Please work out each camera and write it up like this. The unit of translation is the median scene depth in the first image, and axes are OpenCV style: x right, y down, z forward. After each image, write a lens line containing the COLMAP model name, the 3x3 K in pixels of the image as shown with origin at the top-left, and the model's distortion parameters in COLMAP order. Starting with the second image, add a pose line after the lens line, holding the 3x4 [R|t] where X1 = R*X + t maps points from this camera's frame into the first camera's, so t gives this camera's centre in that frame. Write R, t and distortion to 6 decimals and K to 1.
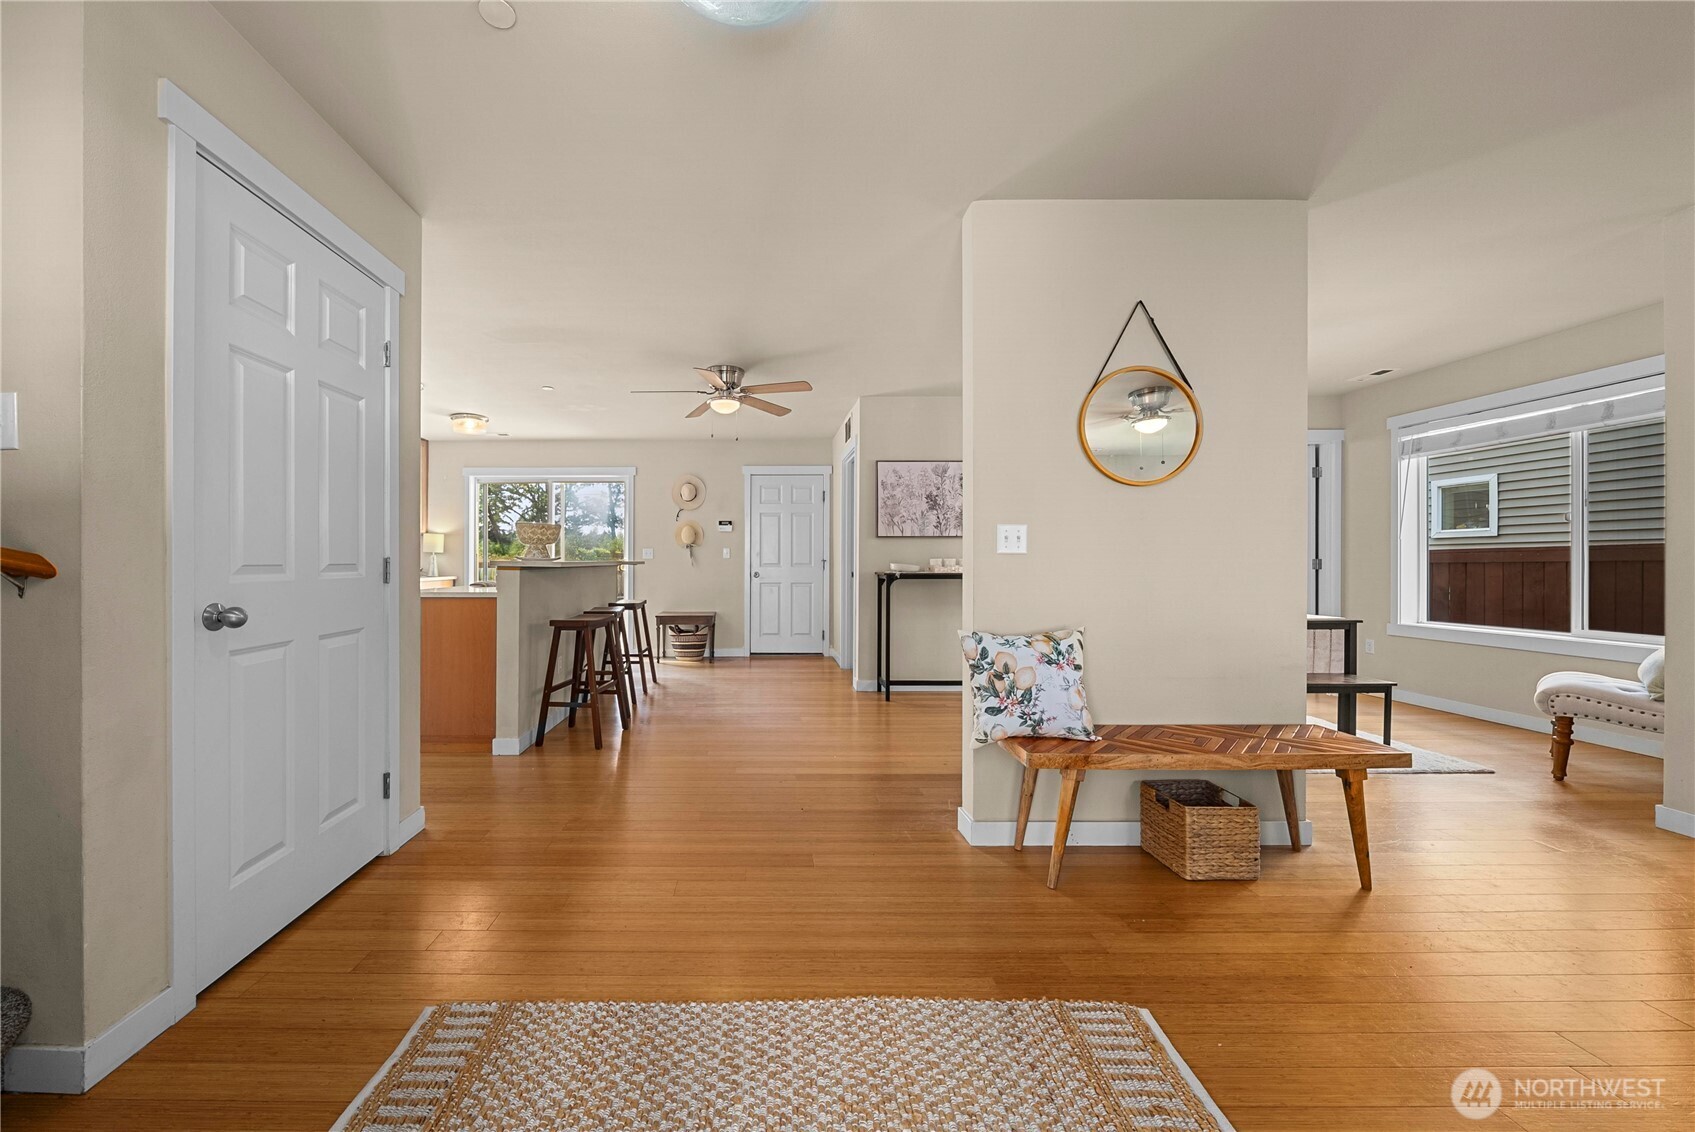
lens RADIAL K [[593.6, 0, 846.7], [0, 593.6, 561.3], [0, 0, 1]] dist [-0.005887, 0.000012]
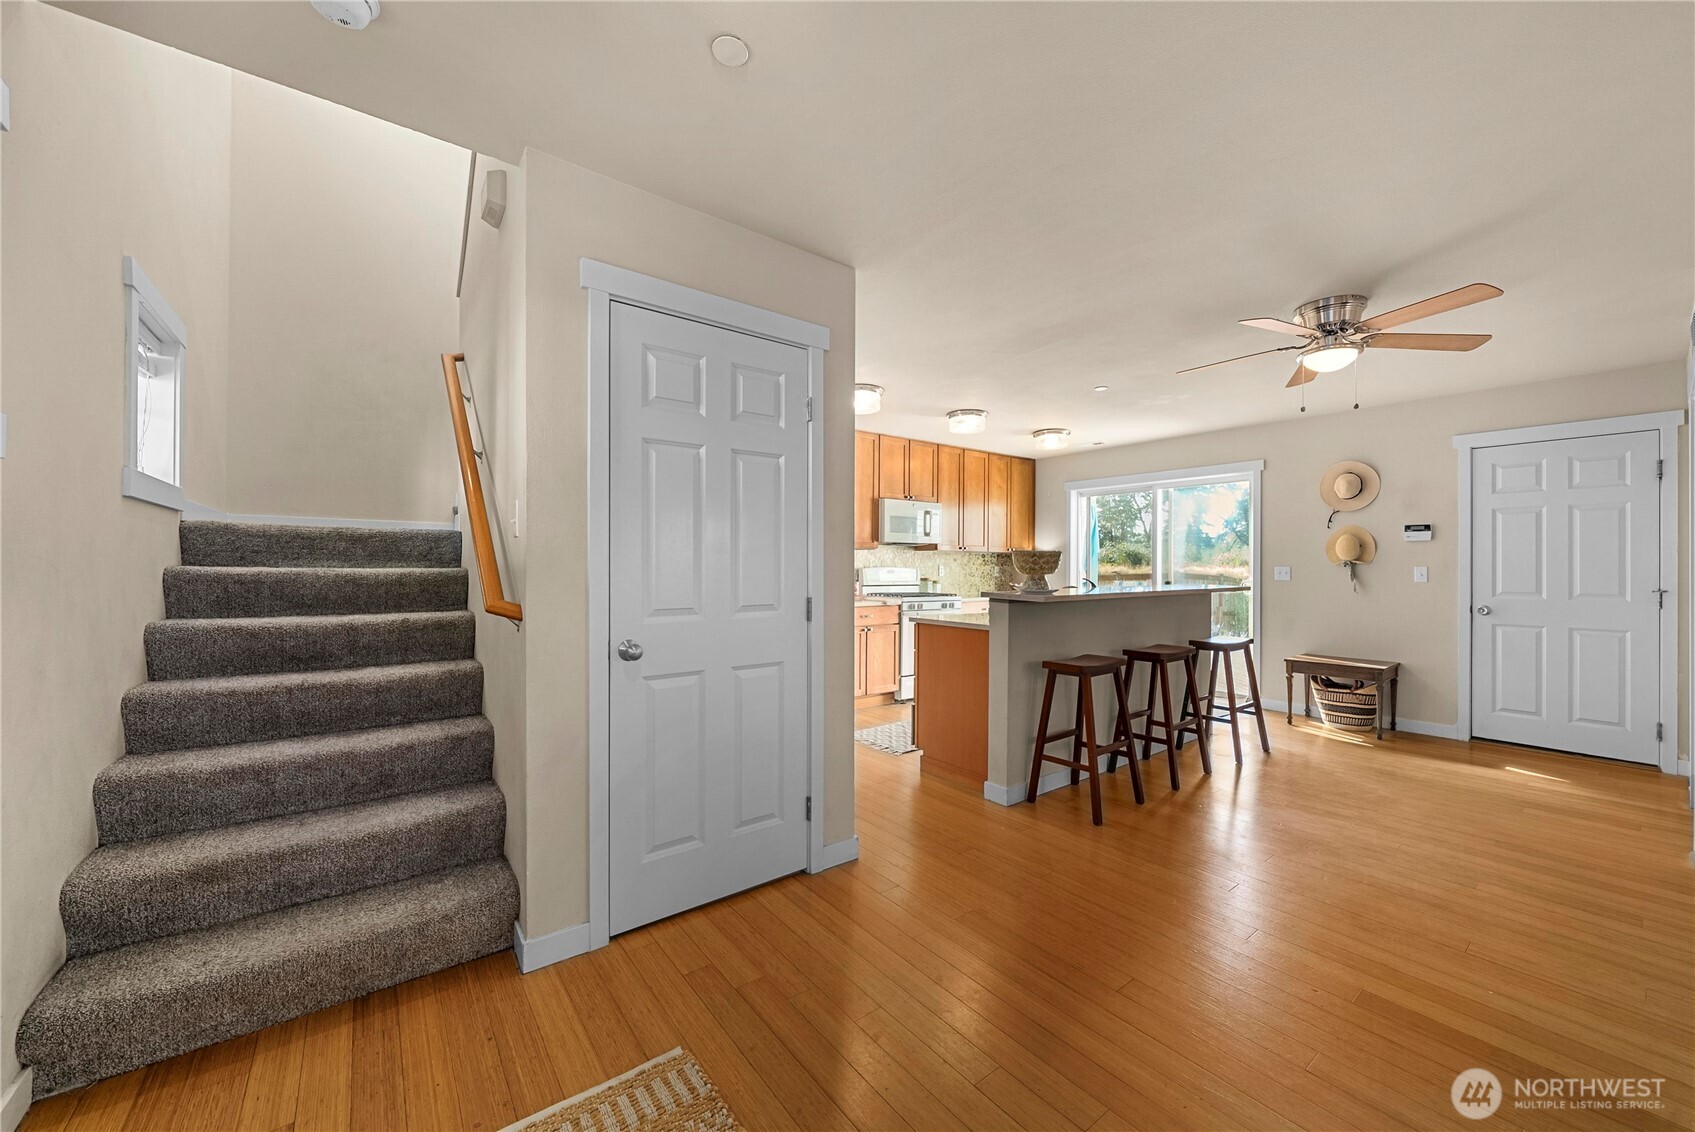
lens RADIAL K [[667.3, 0, 843.2], [0, 667.3, 560.8], [0, 0, 1]] dist [-0.000417, -0.000082]
pose [[0.554256, 0.004579, -0.832333, 0.114996], [-0.017716, 0.999823, -0.006297, -0.028056], [0.832157, 0.018236, 0.554239, 0.158503]]
